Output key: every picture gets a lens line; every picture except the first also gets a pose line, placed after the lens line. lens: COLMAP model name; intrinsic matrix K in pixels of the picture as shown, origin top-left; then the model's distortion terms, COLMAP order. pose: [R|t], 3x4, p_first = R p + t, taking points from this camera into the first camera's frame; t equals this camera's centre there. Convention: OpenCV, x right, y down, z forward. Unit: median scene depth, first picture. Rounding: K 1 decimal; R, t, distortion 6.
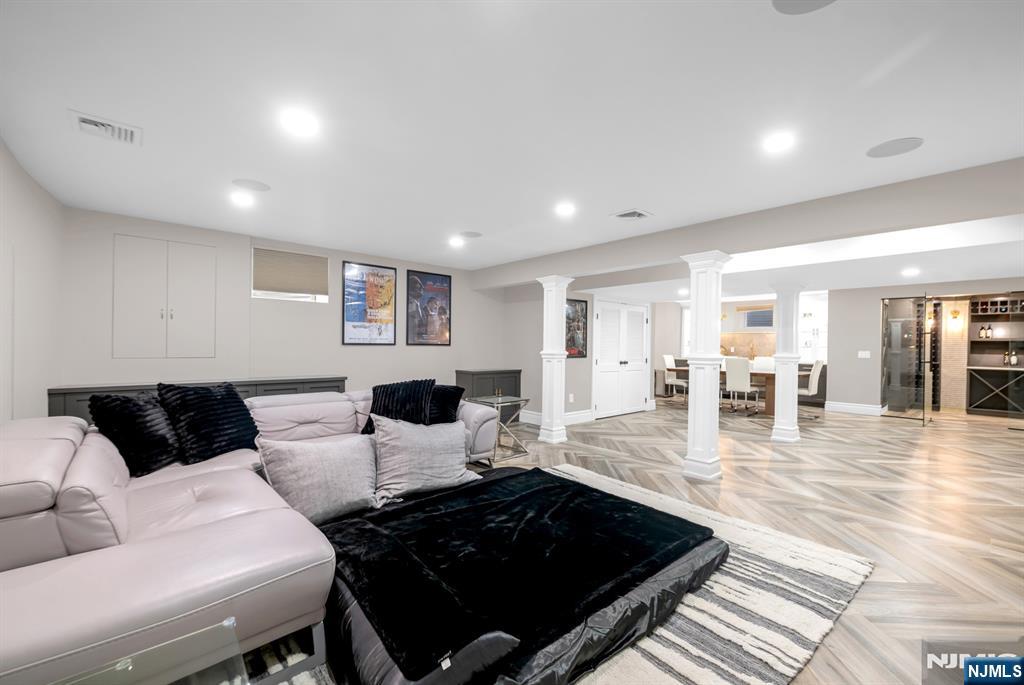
lens RADIAL K [[435.7, 0, 515.3], [0, 435.7, 353.7], [0, 0, 1]] dist [-0.003376, 0.000224]
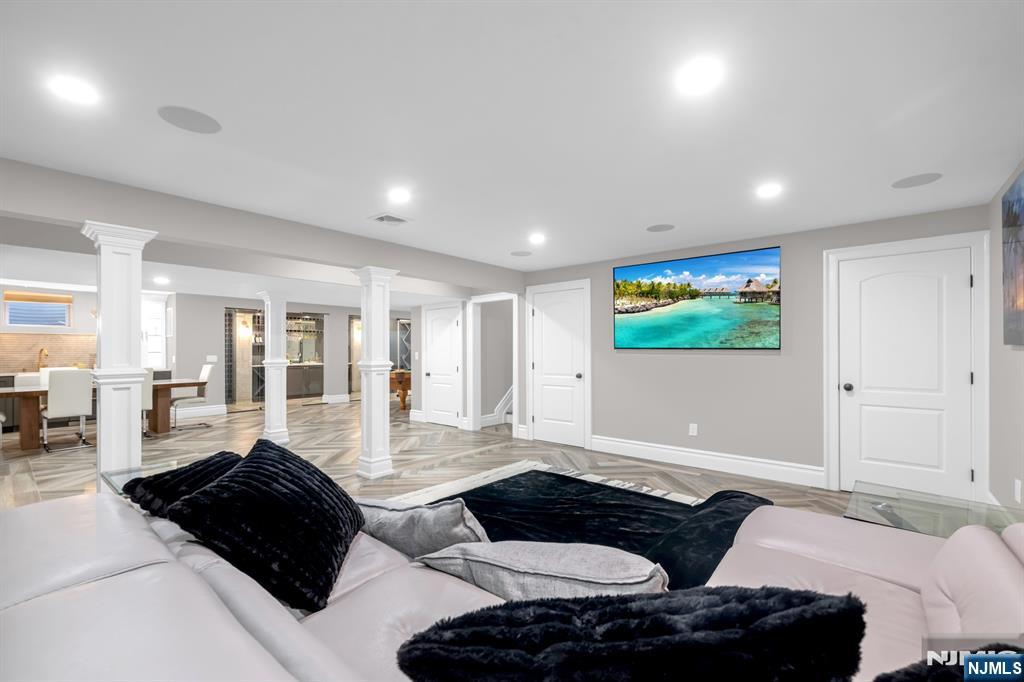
lens RADIAL K [[435.7, 0, 515.3], [0, 435.7, 352.2], [0, 0, 1]] dist [-0.003376, 0.000224]
pose [[-0.139712, -0.015291, 0.990074, -0.400097], [0.022744, 0.999567, 0.018647, -0.018305], [-0.989931, 0.025123, -0.139303, 0.468717]]
